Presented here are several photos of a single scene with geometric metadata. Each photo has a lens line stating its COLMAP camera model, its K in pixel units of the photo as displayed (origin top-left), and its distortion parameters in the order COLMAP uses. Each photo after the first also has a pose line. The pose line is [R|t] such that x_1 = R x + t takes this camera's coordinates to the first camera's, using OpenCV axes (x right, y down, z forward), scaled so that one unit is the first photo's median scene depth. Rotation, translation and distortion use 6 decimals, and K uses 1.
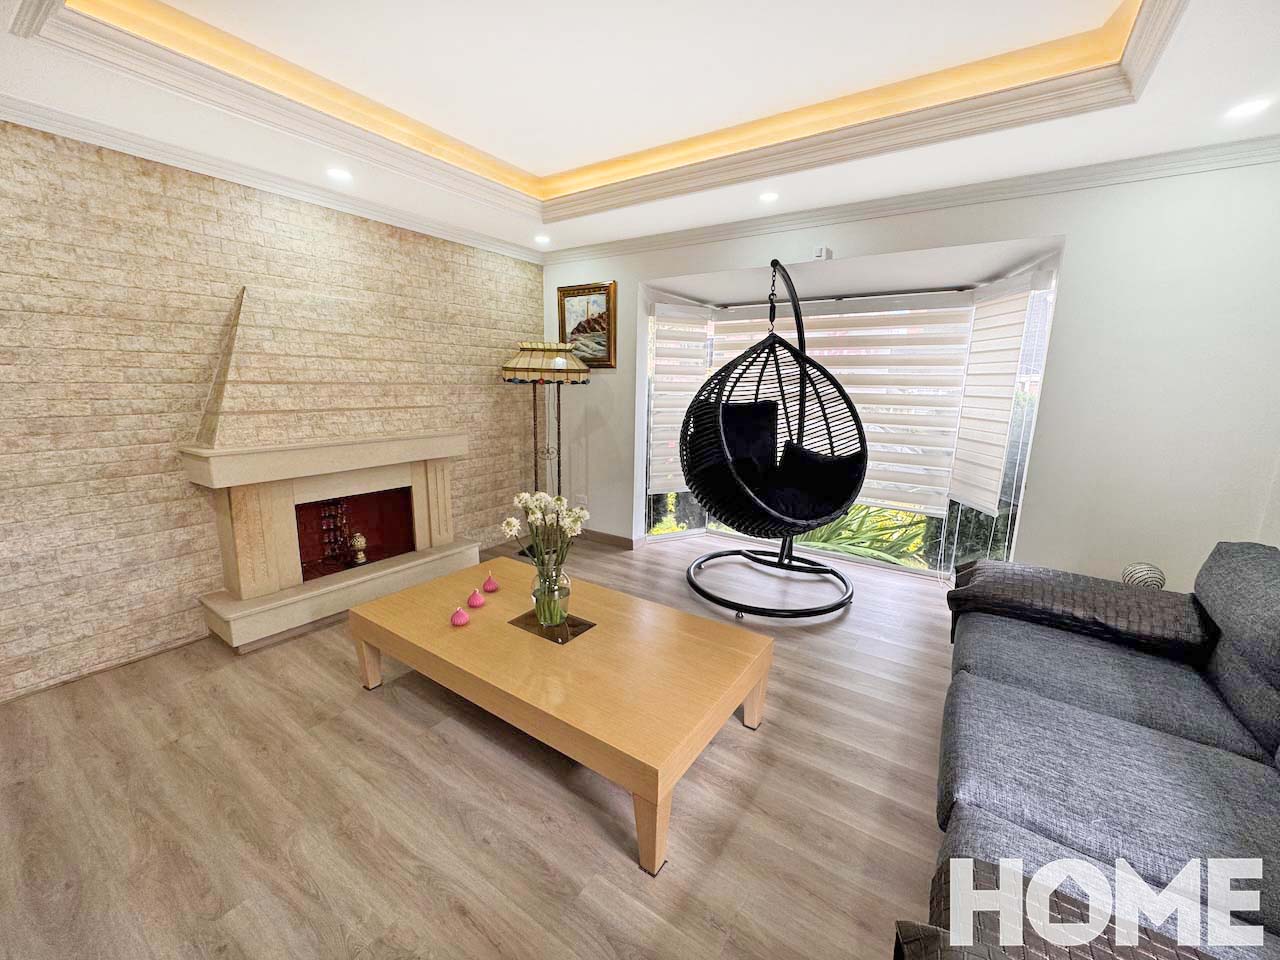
lens RADIAL K [[510.2, 0, 639.0], [0, 510.2, 478.9], [0, 0, 1]] dist [-0.001631, -0.000231]
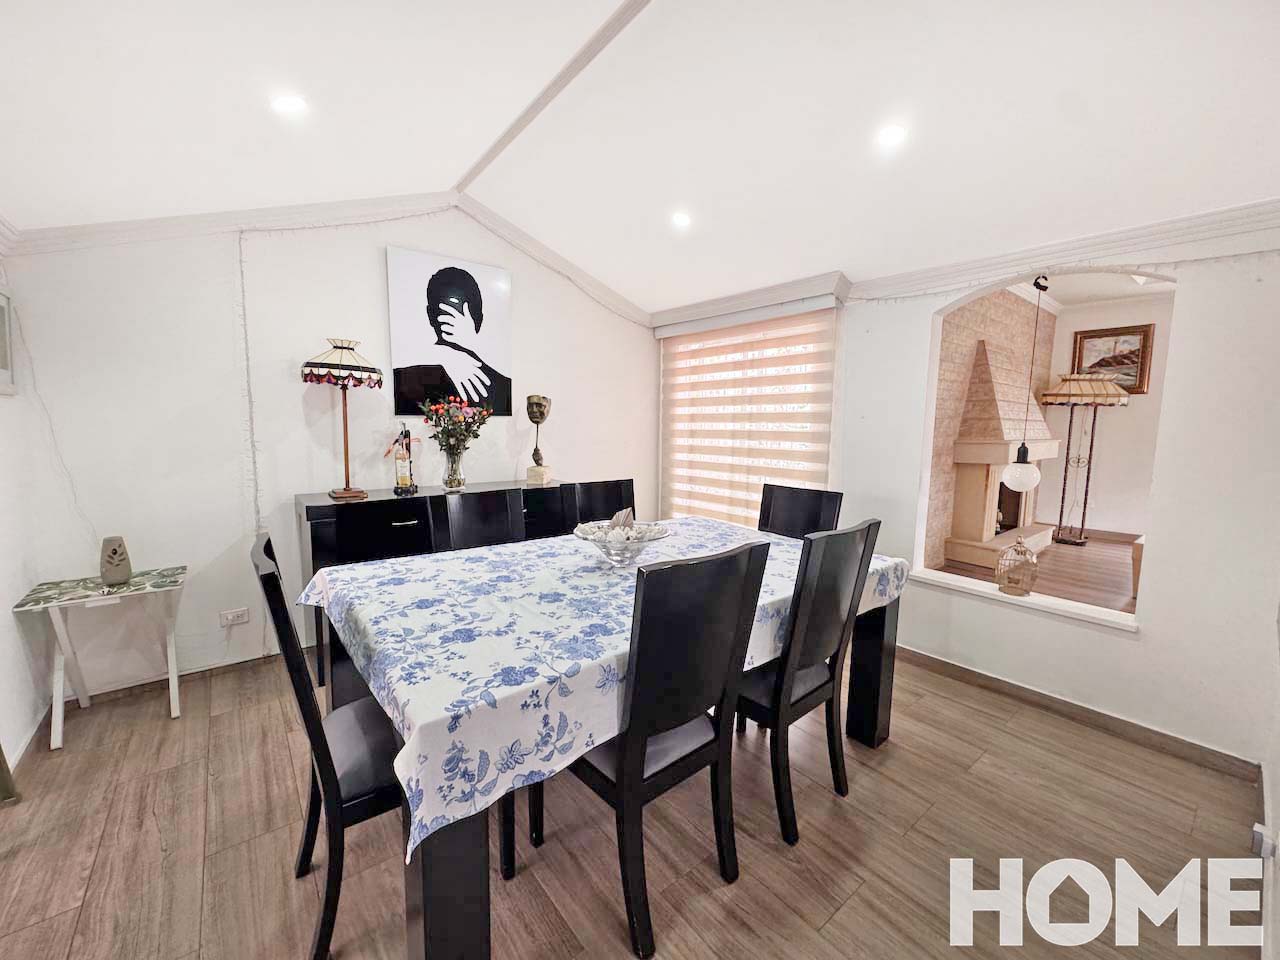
lens RADIAL K [[510.2, 0, 639.0], [0, 510.2, 478.9], [0, 0, 1]] dist [-0.001631, -0.000231]
pose [[0.962428, 0.035278, -0.269236, -0.908918], [-0.058540, 0.995165, -0.078865, 0.160191], [0.265152, 0.091663, 0.959840, -0.496579]]
